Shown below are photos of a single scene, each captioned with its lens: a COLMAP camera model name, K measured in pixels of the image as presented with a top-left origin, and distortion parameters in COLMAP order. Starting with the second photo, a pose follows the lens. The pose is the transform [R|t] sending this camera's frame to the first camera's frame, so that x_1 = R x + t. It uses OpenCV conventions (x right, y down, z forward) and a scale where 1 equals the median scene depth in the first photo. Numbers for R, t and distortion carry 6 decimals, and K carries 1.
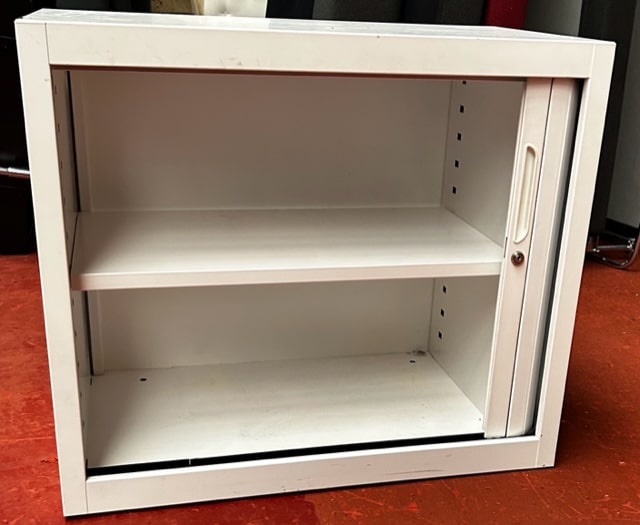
lens RADIAL K [[556.3, 0, 320.0], [0, 556.3, 262.5], [0, 0, 1]] dist [0.006885, 0.002098]
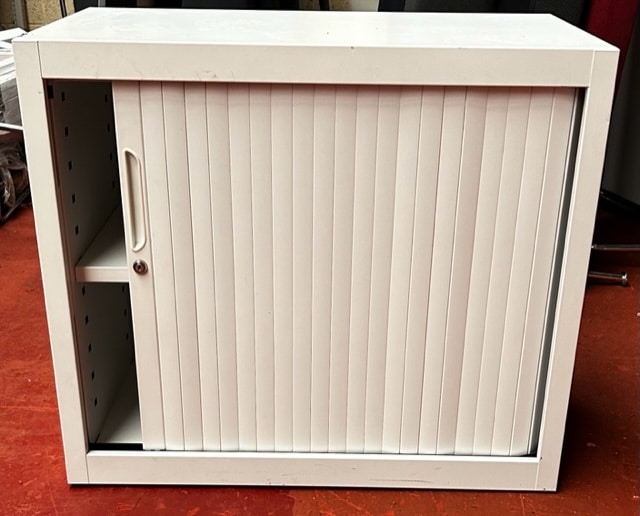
lens RADIAL K [[530.3, 0, 320.0], [0, 530.3, 258.0], [0, 0, 1]] dist [0.001204, 0.003134]
pose [[0.984621, 0.046139, -0.168502, 0.186859], [-0.048686, 0.998753, -0.011013, -0.006321], [0.167784, 0.019047, 0.985640, 0.032048]]
